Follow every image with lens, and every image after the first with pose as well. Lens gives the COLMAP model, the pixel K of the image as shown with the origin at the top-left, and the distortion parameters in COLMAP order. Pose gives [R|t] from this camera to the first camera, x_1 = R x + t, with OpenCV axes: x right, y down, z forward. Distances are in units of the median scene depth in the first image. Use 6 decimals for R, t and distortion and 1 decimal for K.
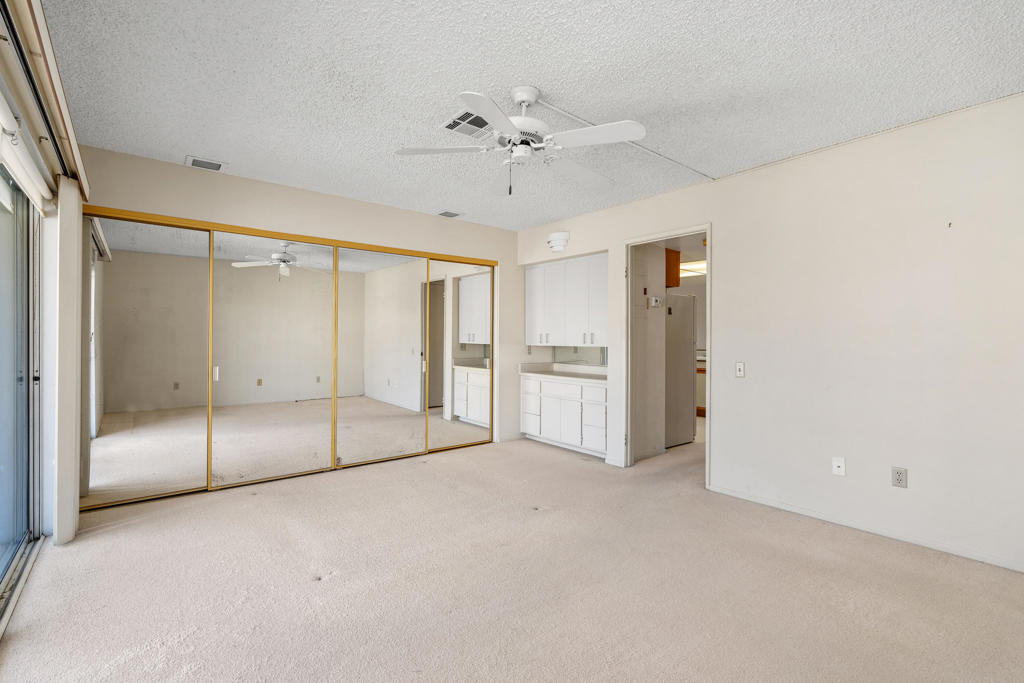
lens RADIAL K [[463.4, 0, 515.3], [0, 463.4, 339.3], [0, 0, 1]] dist [0.000891, -0.000119]
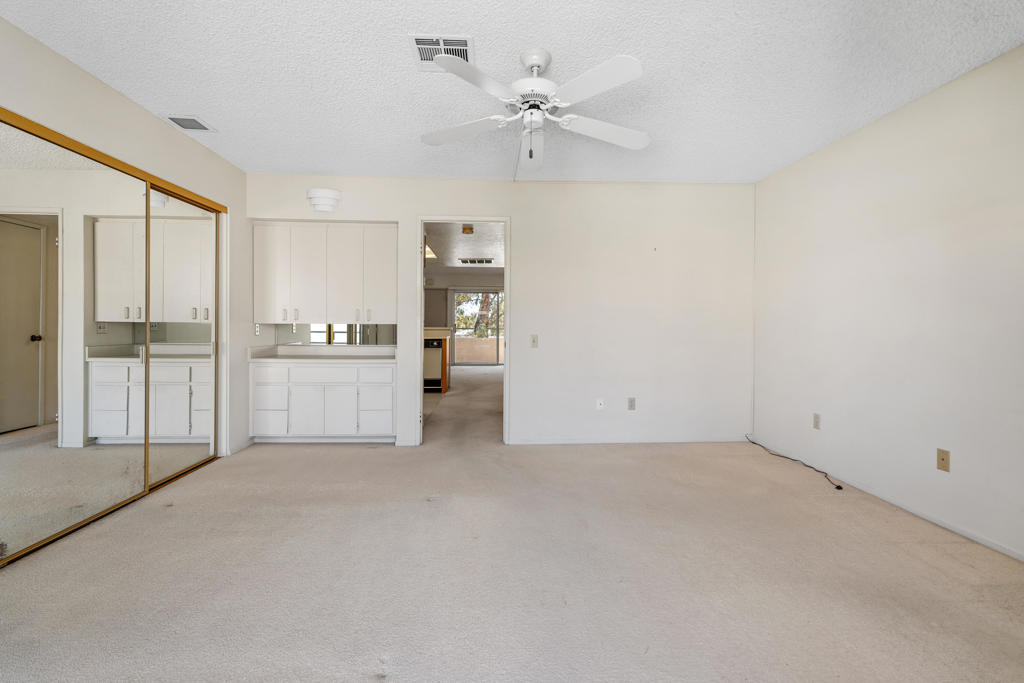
lens RADIAL K [[463.4, 0, 515.3], [0, 463.4, 339.3], [0, 0, 1]] dist [0.000891, -0.000119]
pose [[0.595580, -0.031722, 0.802670, -0.356104], [-0.001906, 0.999161, 0.040901, 0.006745], [-0.803294, -0.025890, 0.595020, 0.202139]]
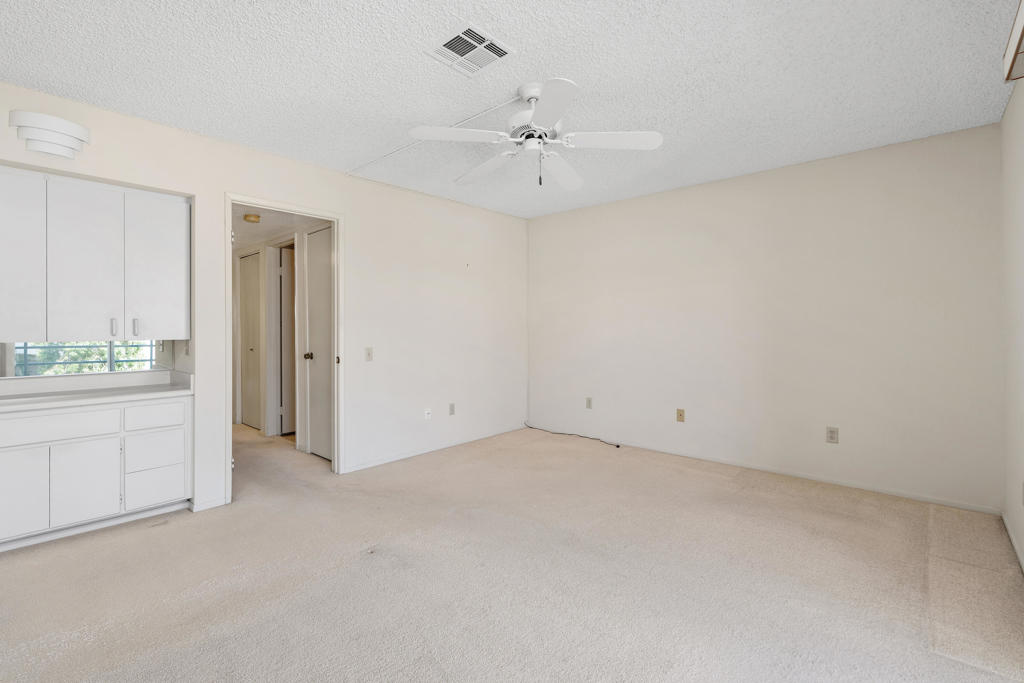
lens RADIAL K [[463.4, 0, 515.3], [0, 463.4, 339.3], [0, 0, 1]] dist [0.000891, -0.000119]
pose [[-0.147567, -0.029864, 0.988601, -0.452289], [0.000361, 0.999542, 0.030248, -0.003209], [-0.989052, 0.004821, -0.147488, 0.538595]]
